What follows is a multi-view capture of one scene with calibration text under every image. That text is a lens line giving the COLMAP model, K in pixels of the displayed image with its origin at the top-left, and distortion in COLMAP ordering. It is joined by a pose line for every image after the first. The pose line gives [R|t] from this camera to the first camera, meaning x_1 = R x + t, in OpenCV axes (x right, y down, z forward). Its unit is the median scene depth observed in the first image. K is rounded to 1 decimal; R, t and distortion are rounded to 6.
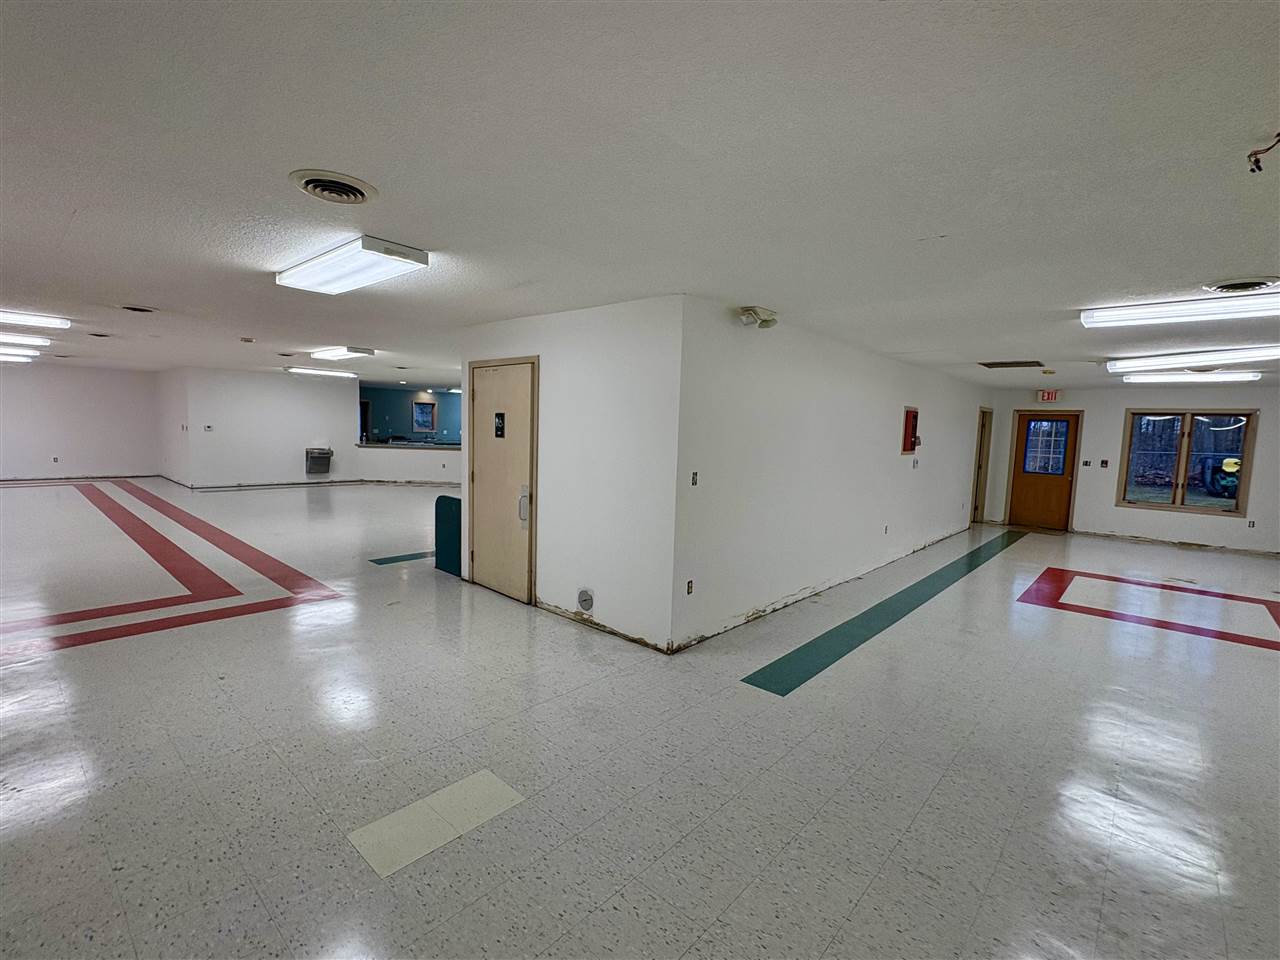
lens RADIAL K [[590.0, 0, 637.6], [0, 590.0, 479.7], [0, 0, 1]] dist [-0.001791, -0.000041]
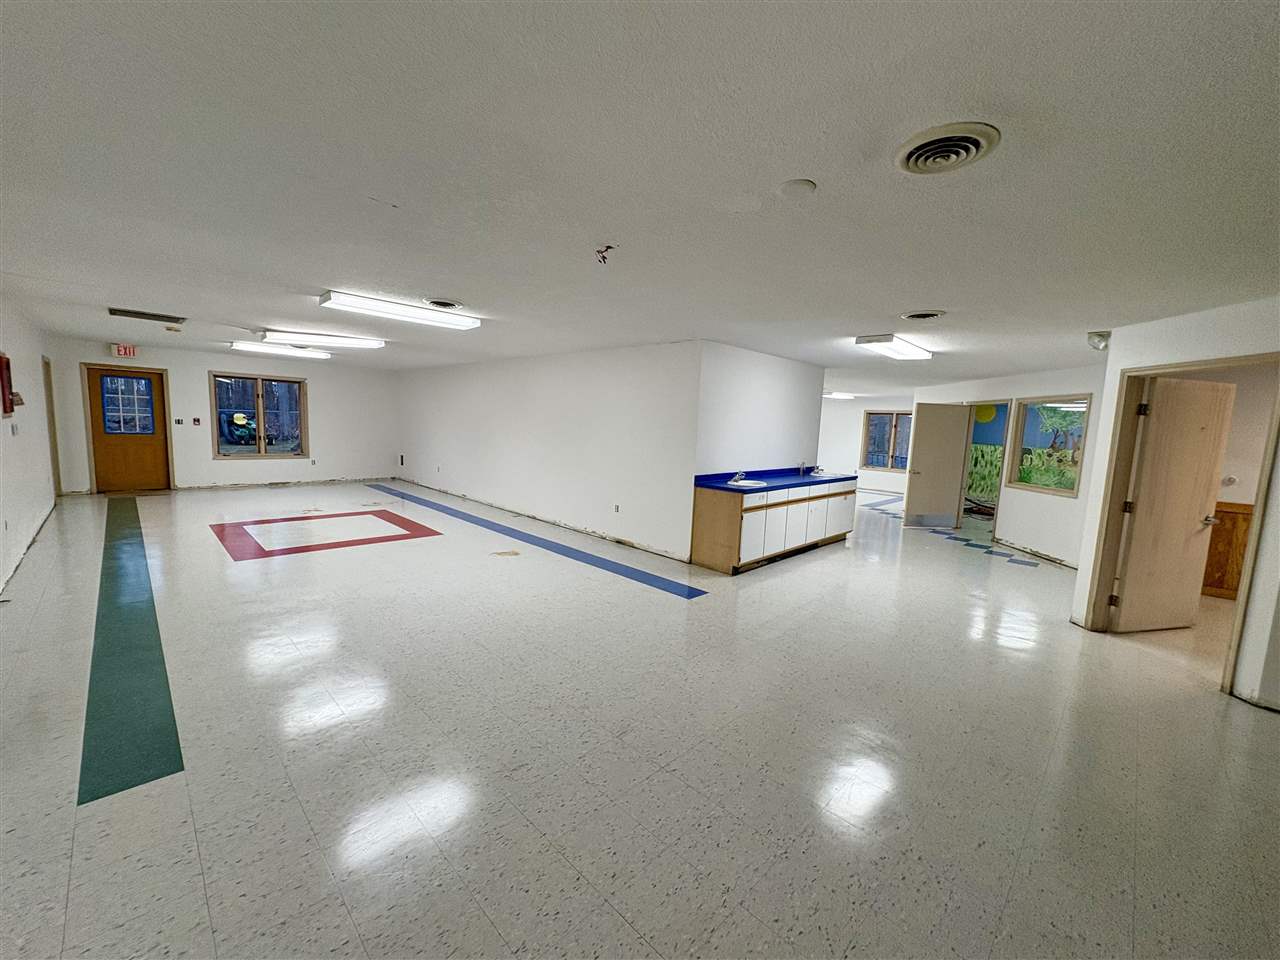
lens RADIAL K [[508.8, 0, 642.2], [0, 508.8, 480.8], [0, 0, 1]] dist [0.001635, -0.000083]
pose [[0.046063, -0.144348, 0.988454, -0.103458], [0.047313, 0.988709, 0.142180, -0.013927], [-0.997817, 0.040218, 0.052372, 0.145714]]
